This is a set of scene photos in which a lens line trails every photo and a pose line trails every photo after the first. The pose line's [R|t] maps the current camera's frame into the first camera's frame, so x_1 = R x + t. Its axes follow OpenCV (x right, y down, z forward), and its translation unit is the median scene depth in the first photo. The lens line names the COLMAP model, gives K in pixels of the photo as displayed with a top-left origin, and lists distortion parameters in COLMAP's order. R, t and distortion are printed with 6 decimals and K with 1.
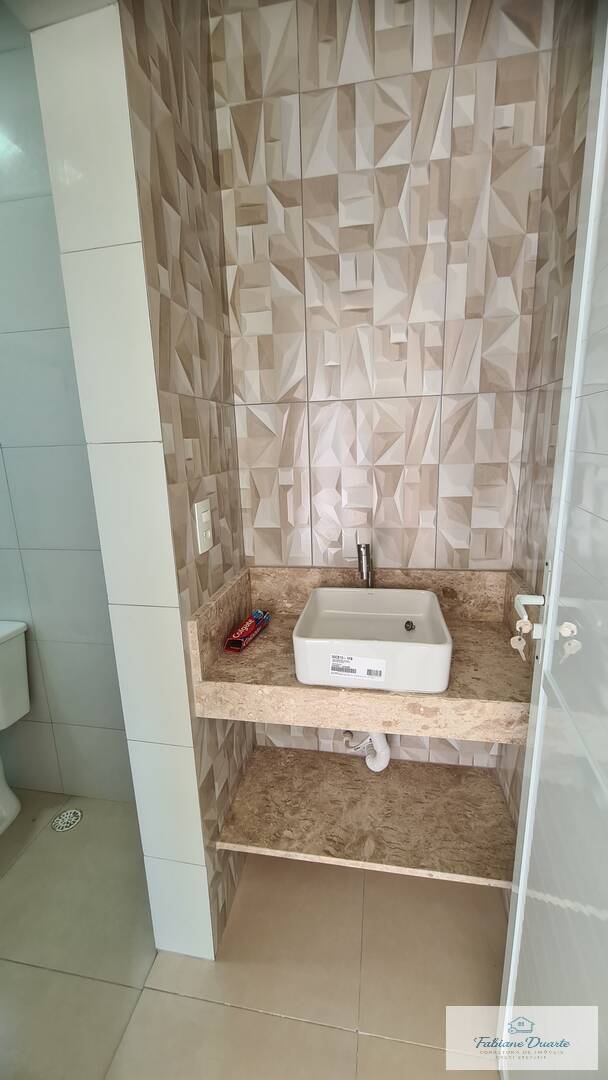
lens RADIAL K [[442.7, 0, 296.3], [0, 442.7, 542.5], [0, 0, 1]] dist [-0.005277, 0.000071]
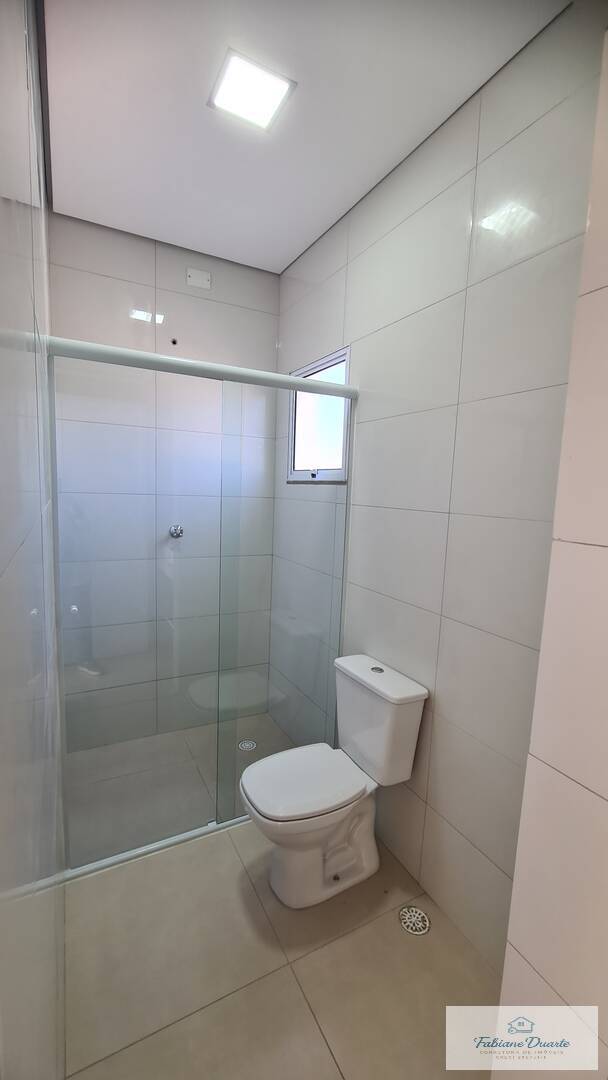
lens RADIAL K [[442.7, 0, 296.3], [0, 442.7, 542.5], [0, 0, 1]] dist [-0.005277, 0.000071]
pose [[0.613044, 0.153527, -0.774988, -0.139171], [-0.234479, 0.972095, 0.007093, -0.104763], [0.754451, 0.177370, 0.631937, 0.179298]]
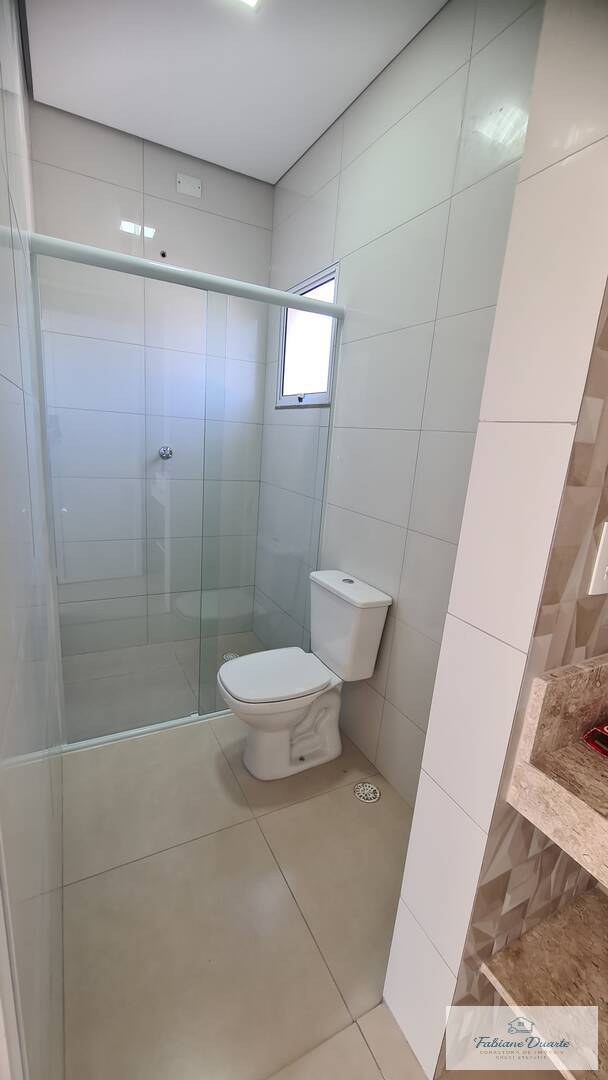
lens RADIAL K [[442.7, 0, 296.3], [0, 442.7, 542.5], [0, 0, 1]] dist [-0.005277, 0.000071]
pose [[0.607211, 0.264403, -0.749257, -0.001105], [-0.269221, 0.955690, 0.119069, -0.010565], [0.747539, 0.129416, 0.651488, 0.198976]]
